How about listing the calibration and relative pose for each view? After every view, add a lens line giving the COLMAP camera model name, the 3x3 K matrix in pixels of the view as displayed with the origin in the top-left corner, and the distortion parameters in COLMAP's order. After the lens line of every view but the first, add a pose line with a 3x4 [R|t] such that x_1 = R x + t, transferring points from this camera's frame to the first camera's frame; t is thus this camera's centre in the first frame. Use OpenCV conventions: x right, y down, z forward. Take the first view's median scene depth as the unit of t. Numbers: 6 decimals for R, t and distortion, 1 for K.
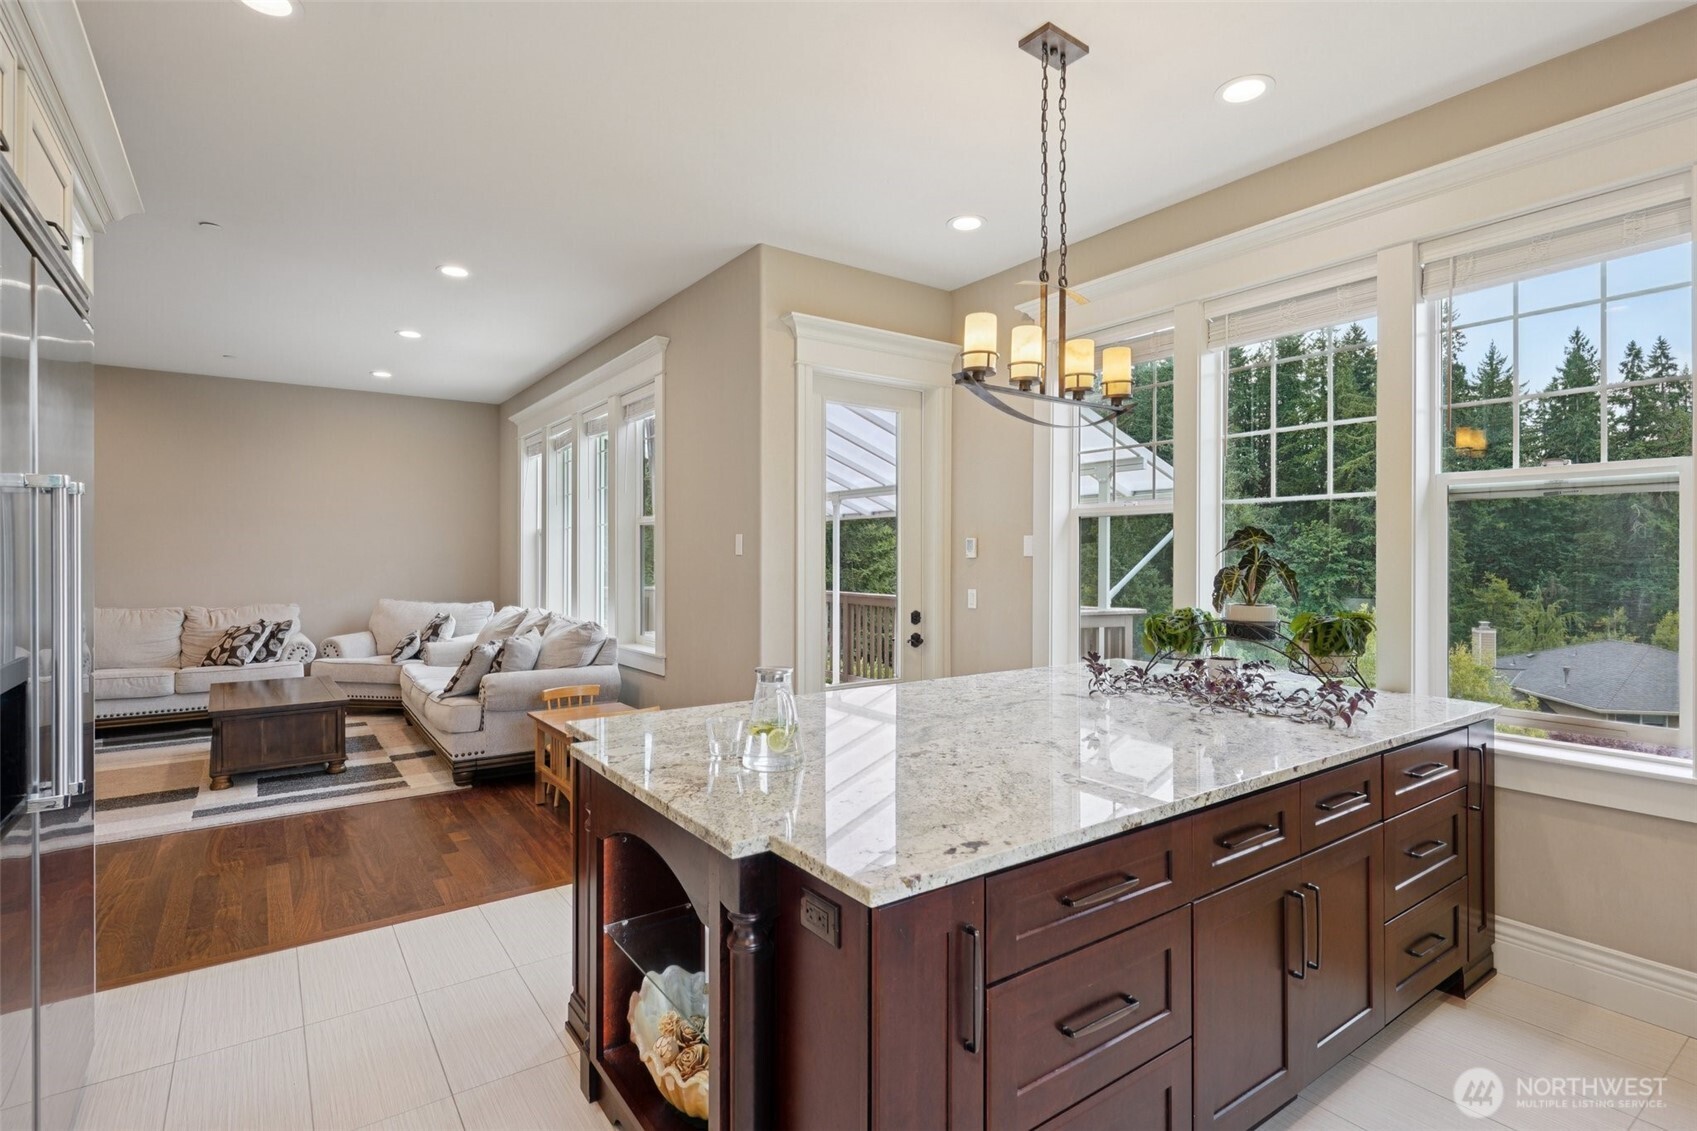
lens RADIAL K [[830.0, 0, 846.1], [0, 830.0, 560.0], [0, 0, 1]] dist [0.009236, -0.004851]
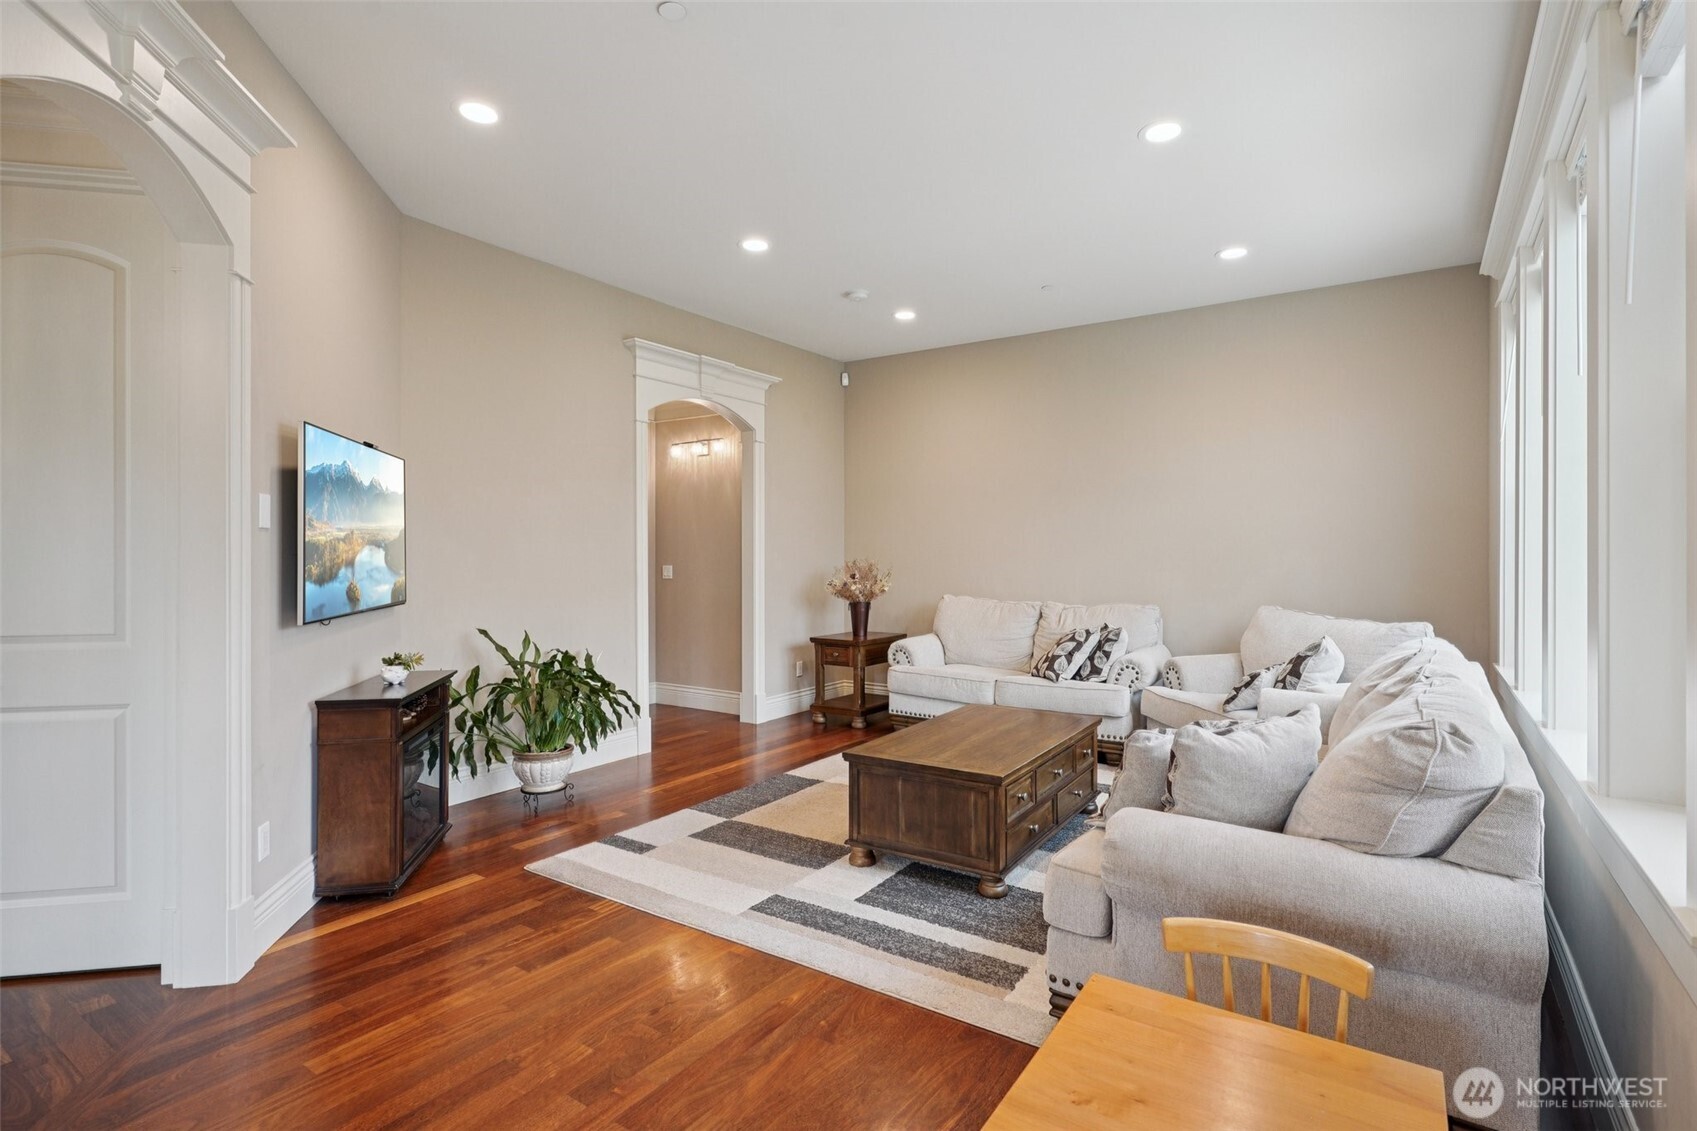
lens RADIAL K [[830.0, 0, 841.5], [0, 830.0, 561.8], [0, 0, 1]] dist [0.009236, -0.004851]
pose [[0.351146, 0.009654, -0.936271, -0.069073], [-0.003093, 0.999953, 0.009150, 0.008167], [0.936316, -0.000317, 0.351159, 0.526257]]
